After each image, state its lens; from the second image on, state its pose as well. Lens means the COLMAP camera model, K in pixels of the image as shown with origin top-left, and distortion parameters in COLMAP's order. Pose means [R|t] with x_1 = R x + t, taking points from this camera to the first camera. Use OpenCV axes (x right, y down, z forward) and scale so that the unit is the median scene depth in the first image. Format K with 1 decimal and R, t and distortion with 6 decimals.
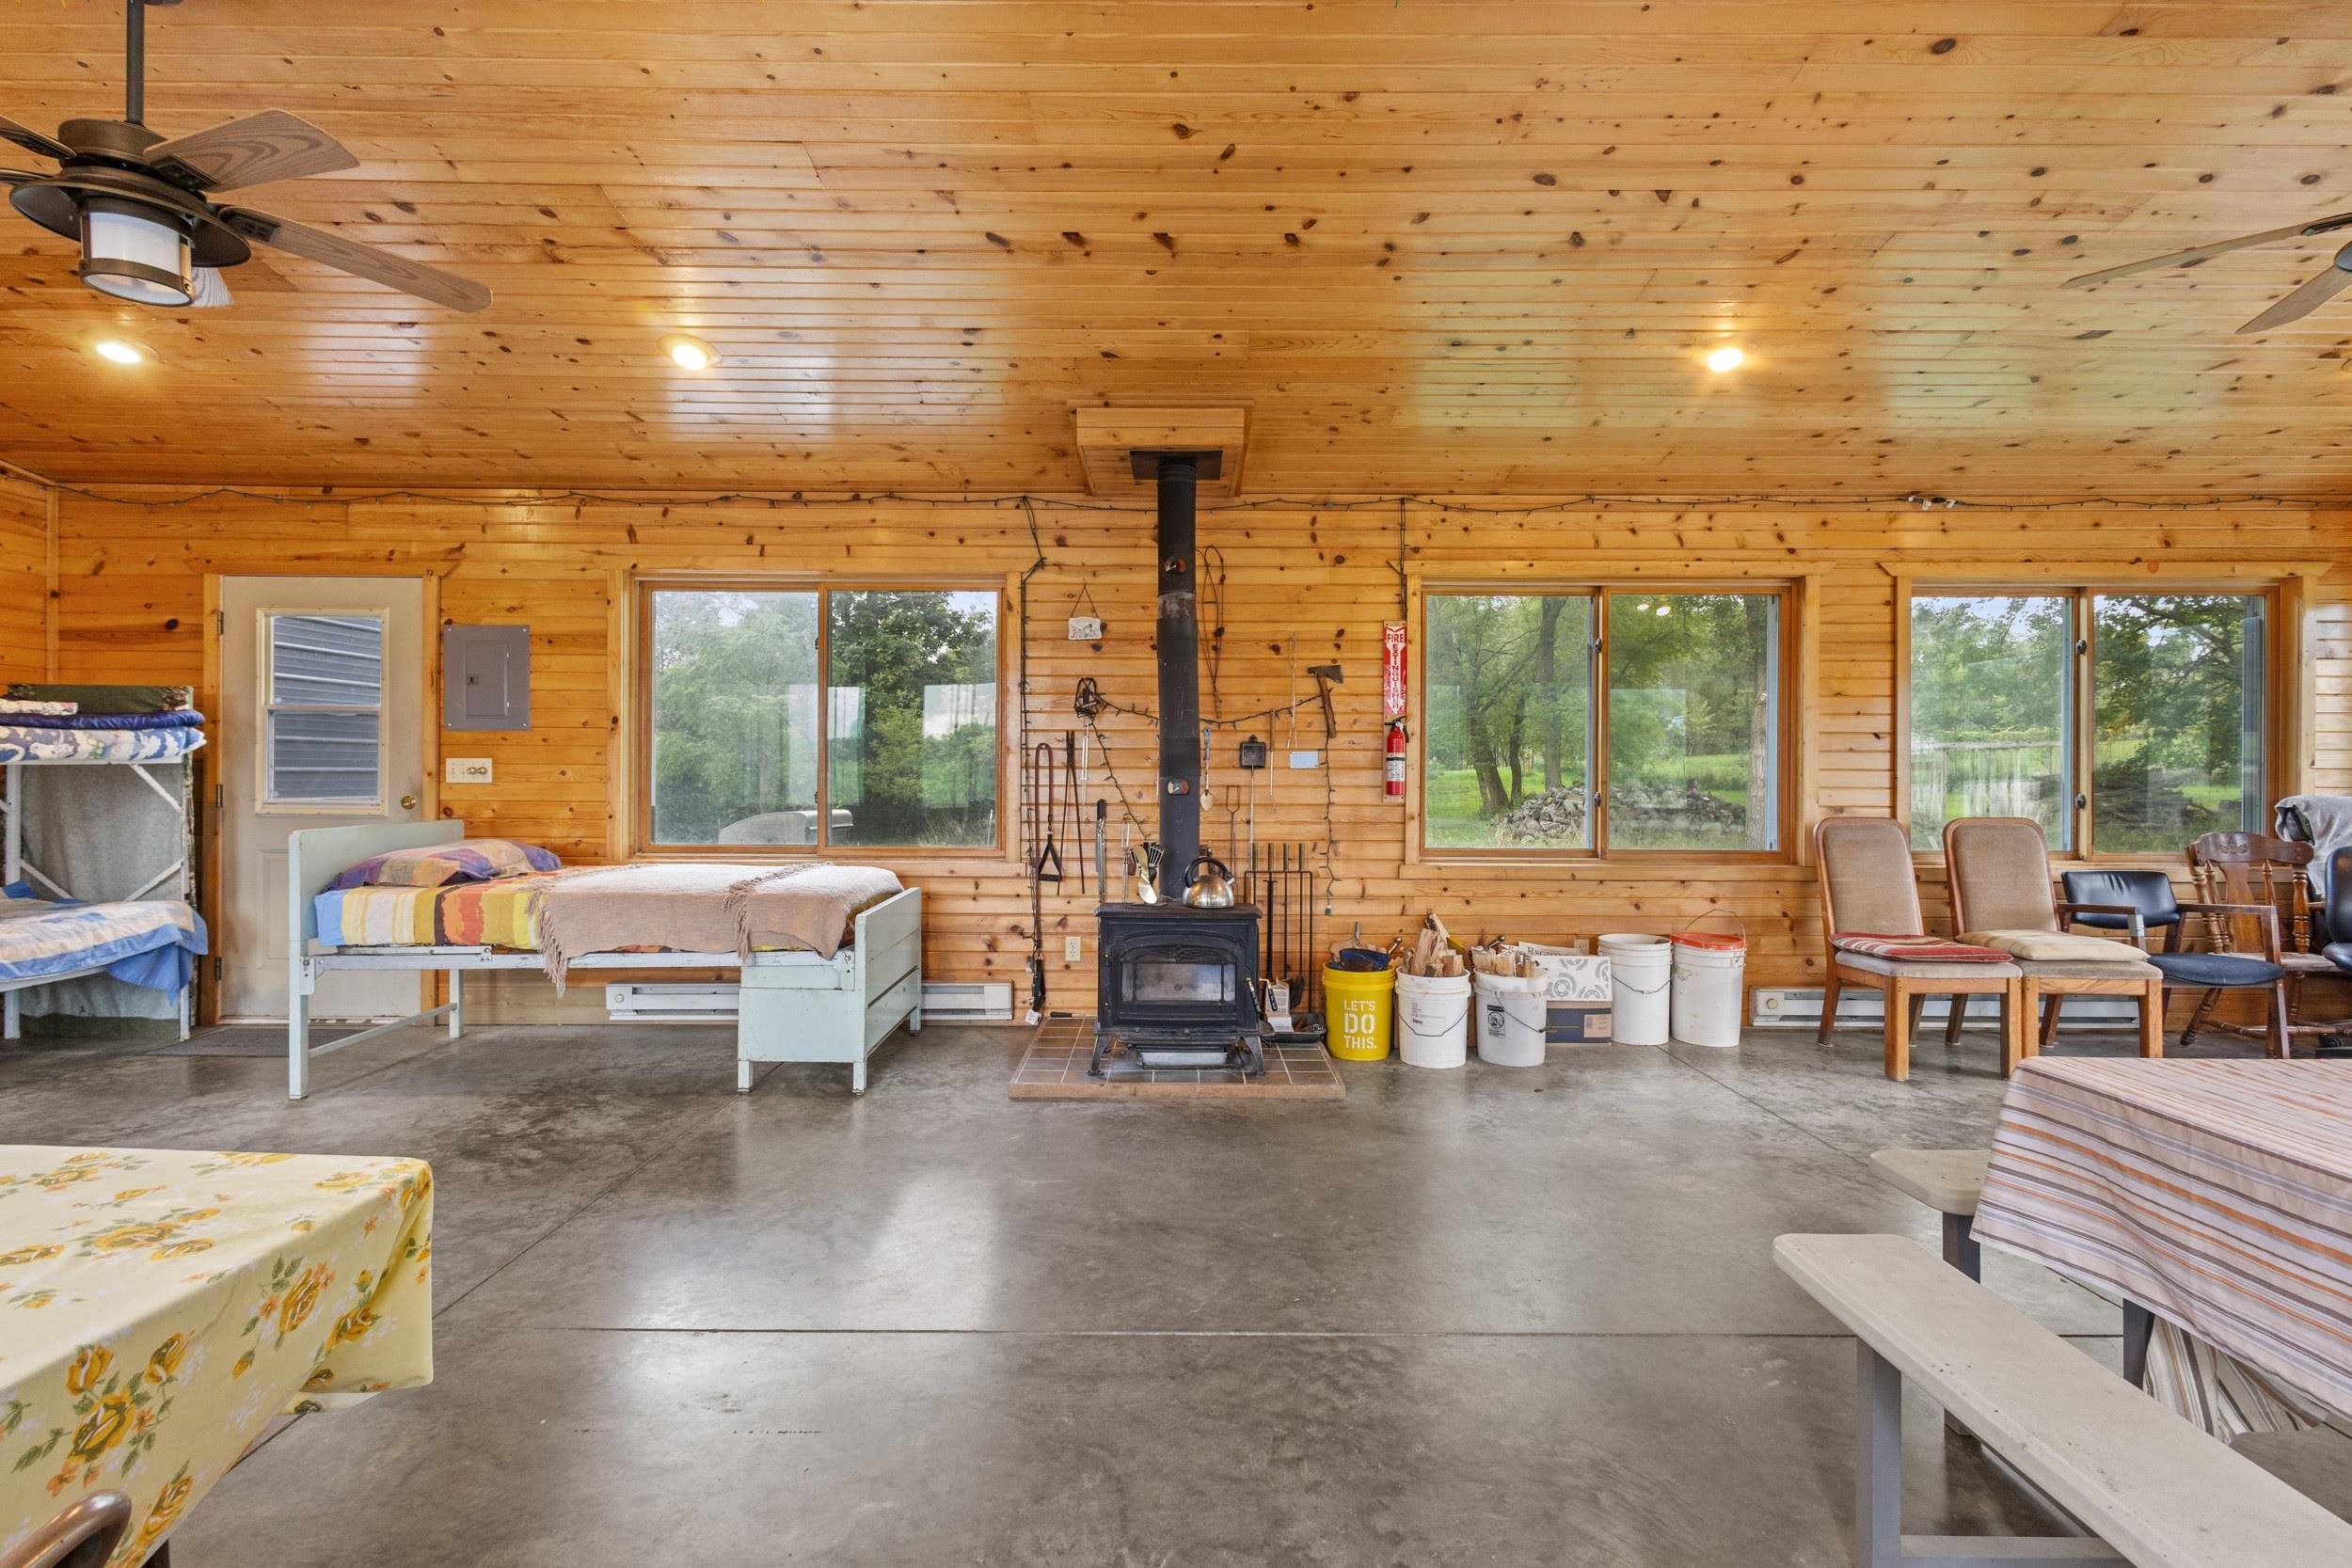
lens RADIAL K [[1079.5, 0, 1170.2], [0, 1079.5, 776.8], [0, 0, 1]] dist [0.002441, 0.000096]
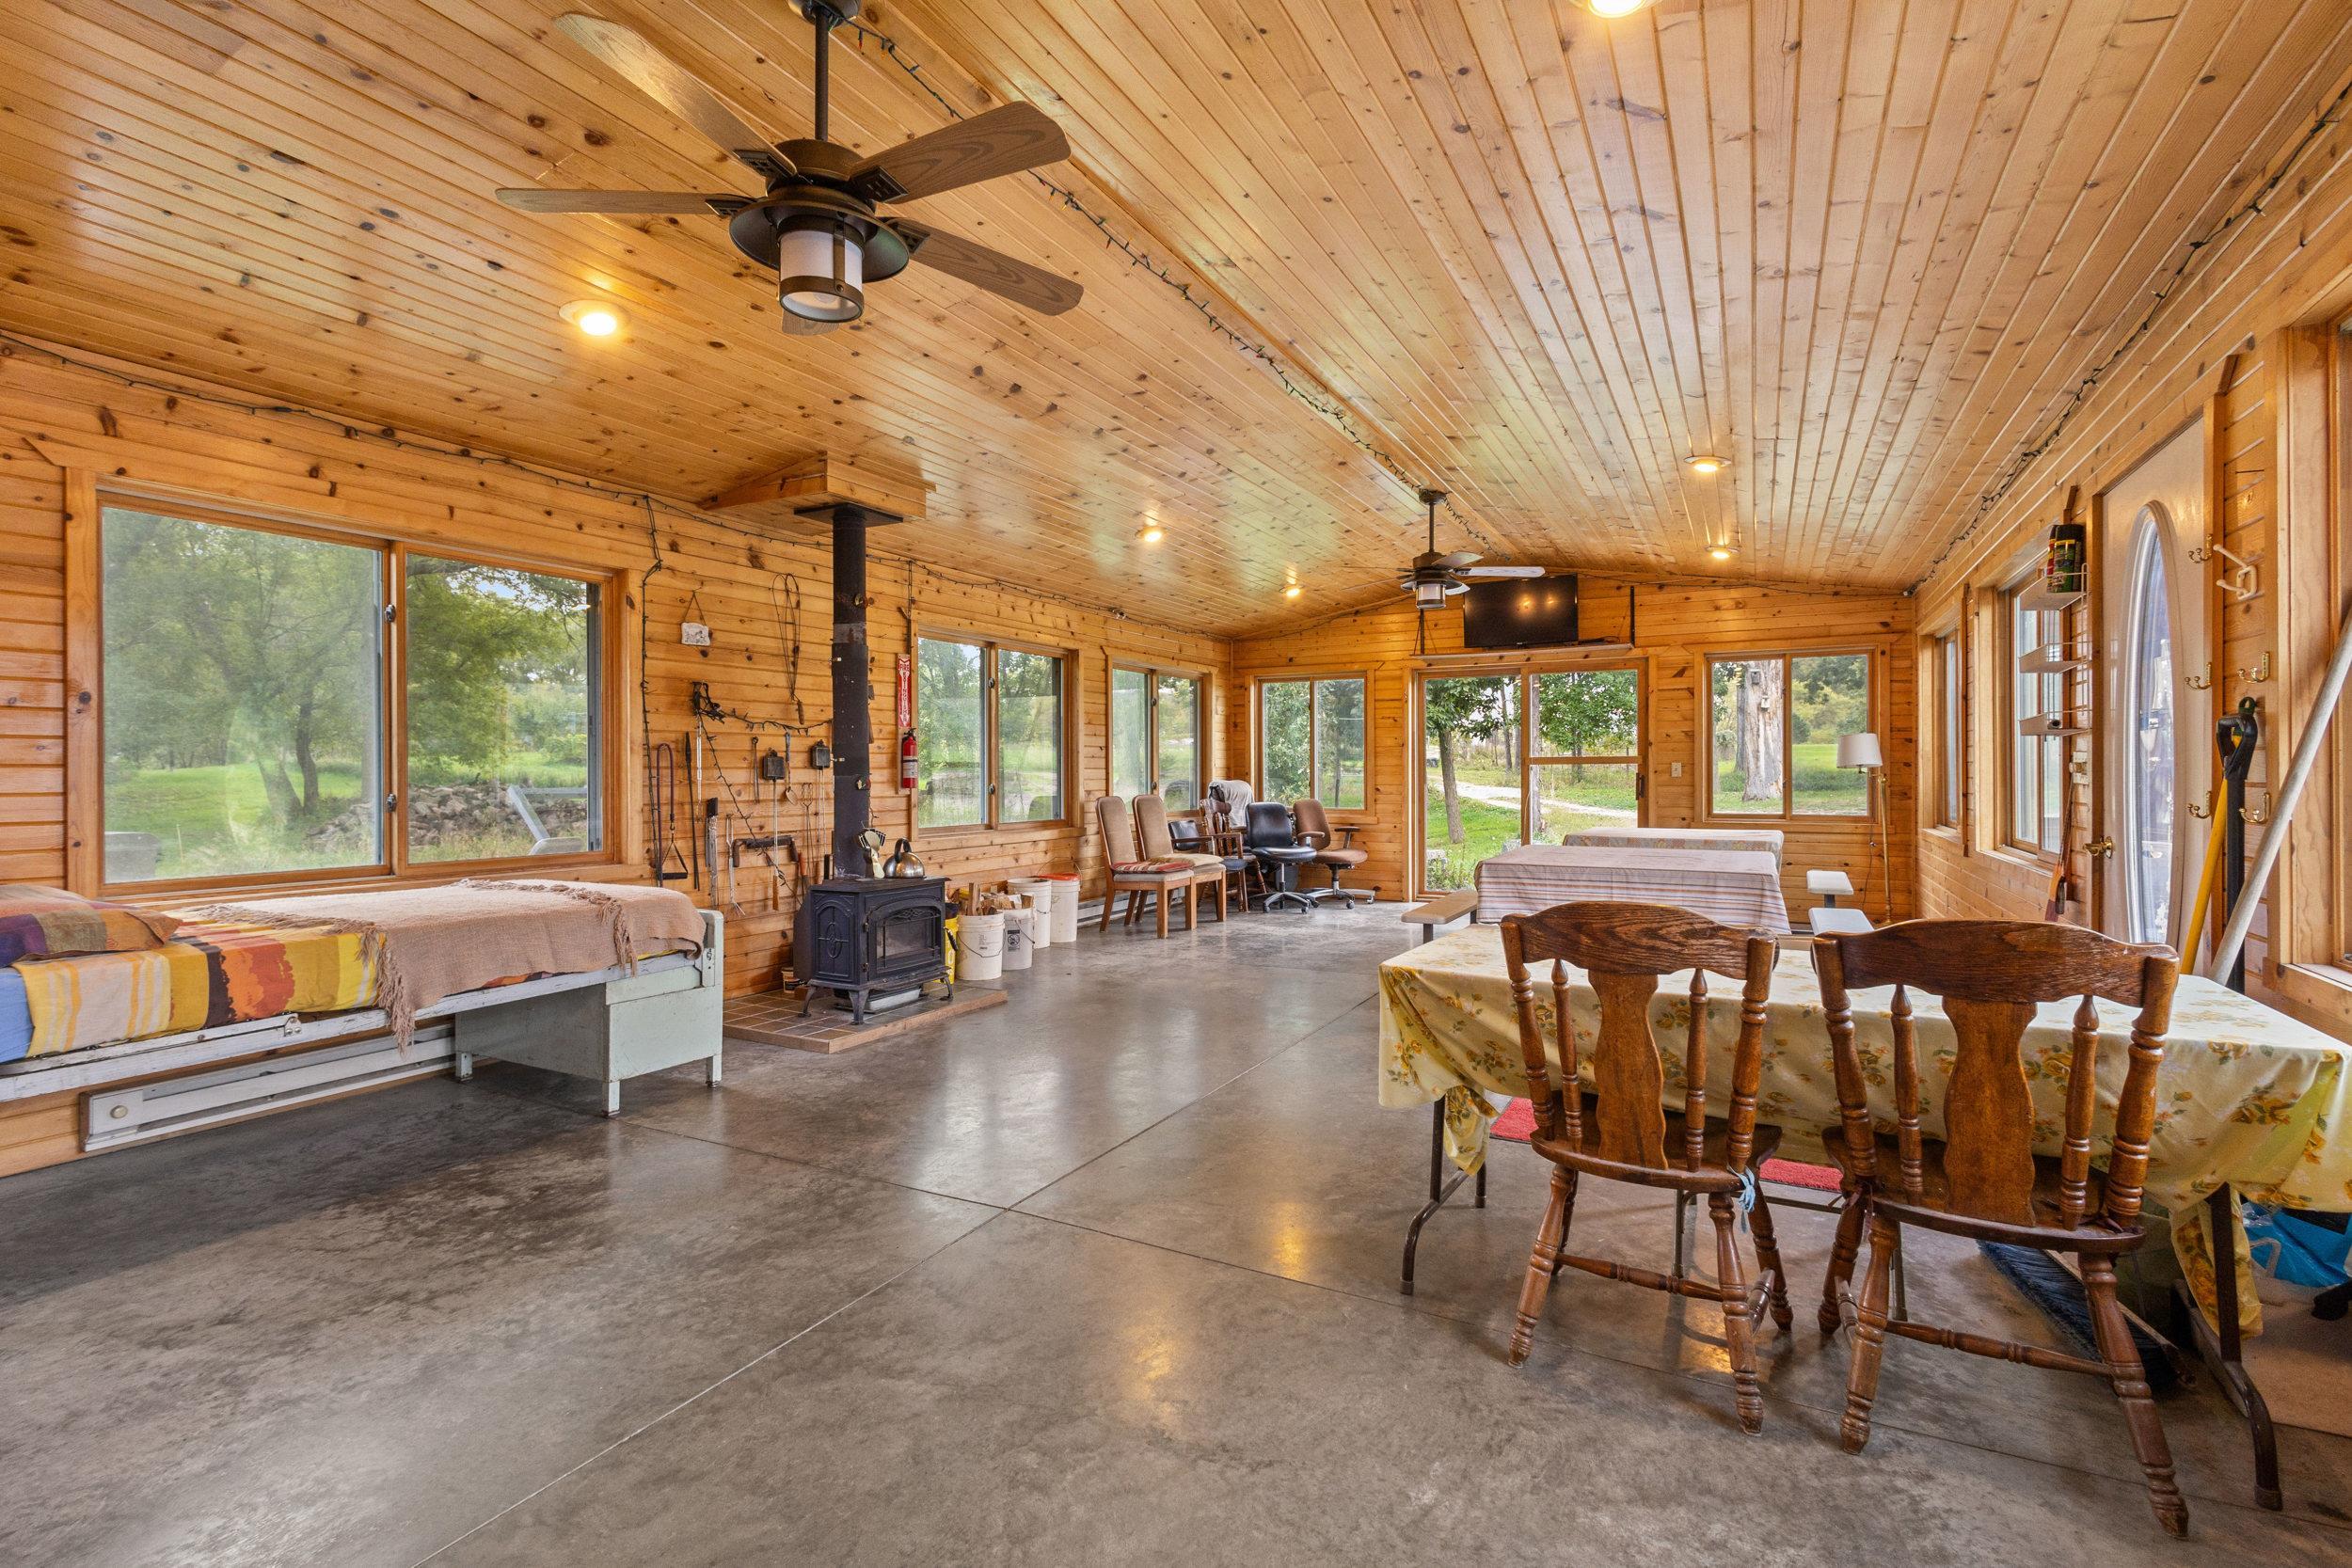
lens RADIAL K [[1079.5, 0, 1170.0], [0, 1079.5, 775.3], [0, 0, 1]] dist [0.002441, 0.000096]
pose [[0.476265, -0.007898, 0.879266, -0.783548], [0.007240, 0.999961, 0.005060, -0.003272], [-0.879272, 0.003956, 0.476304, 0.101460]]
